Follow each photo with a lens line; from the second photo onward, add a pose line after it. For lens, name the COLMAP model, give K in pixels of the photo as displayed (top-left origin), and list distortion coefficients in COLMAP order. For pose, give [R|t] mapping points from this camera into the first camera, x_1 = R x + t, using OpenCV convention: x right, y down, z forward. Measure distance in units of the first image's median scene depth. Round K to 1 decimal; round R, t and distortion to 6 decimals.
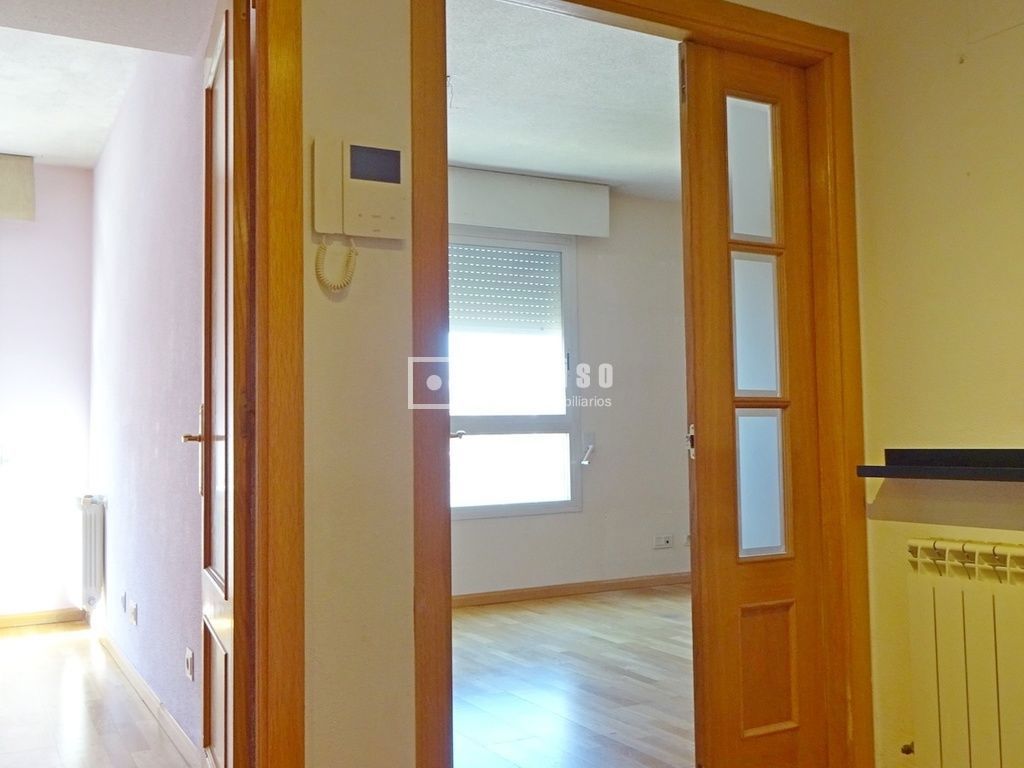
lens RADIAL K [[1008.2, 0, 512.0], [0, 1008.2, 384.0], [0, 0, 1]] dist [0.005754, -0.008016]
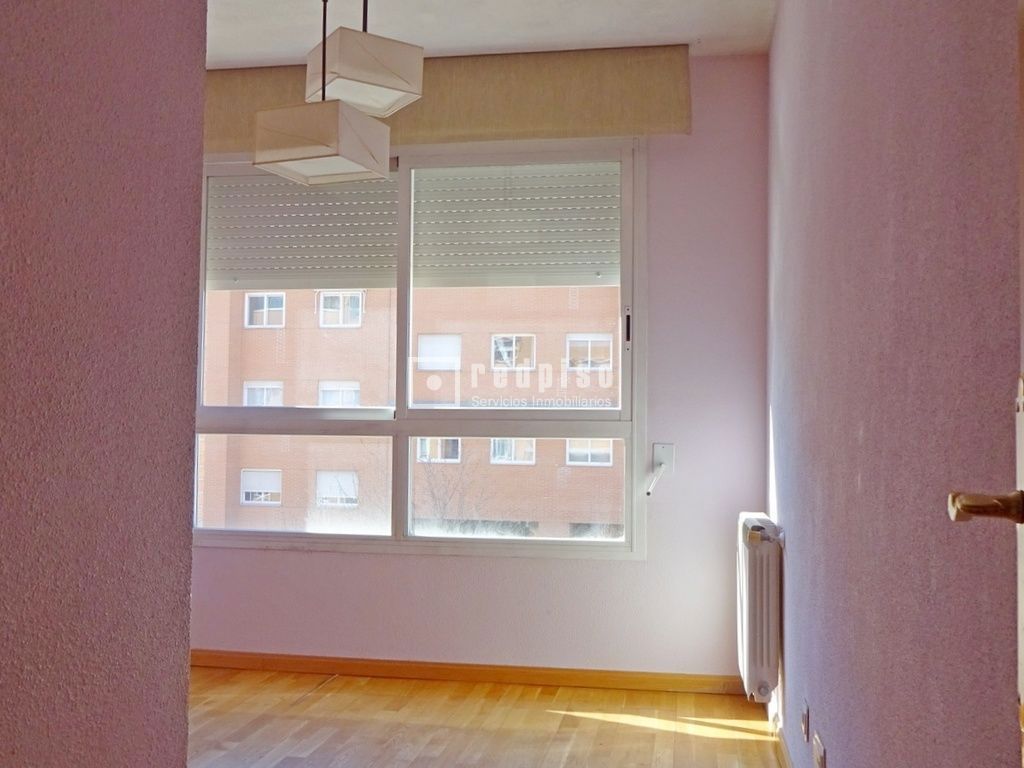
lens RADIAL K [[1008.2, 0, 512.0], [0, 1008.2, 384.0], [0, 0, 1]] dist [0.005754, -0.008016]
pose [[0.780482, -0.000632, -0.625178, -0.133141], [0.007315, 0.999940, 0.008121, 0.010708], [0.625136, -0.010911, 0.780440, 0.385157]]
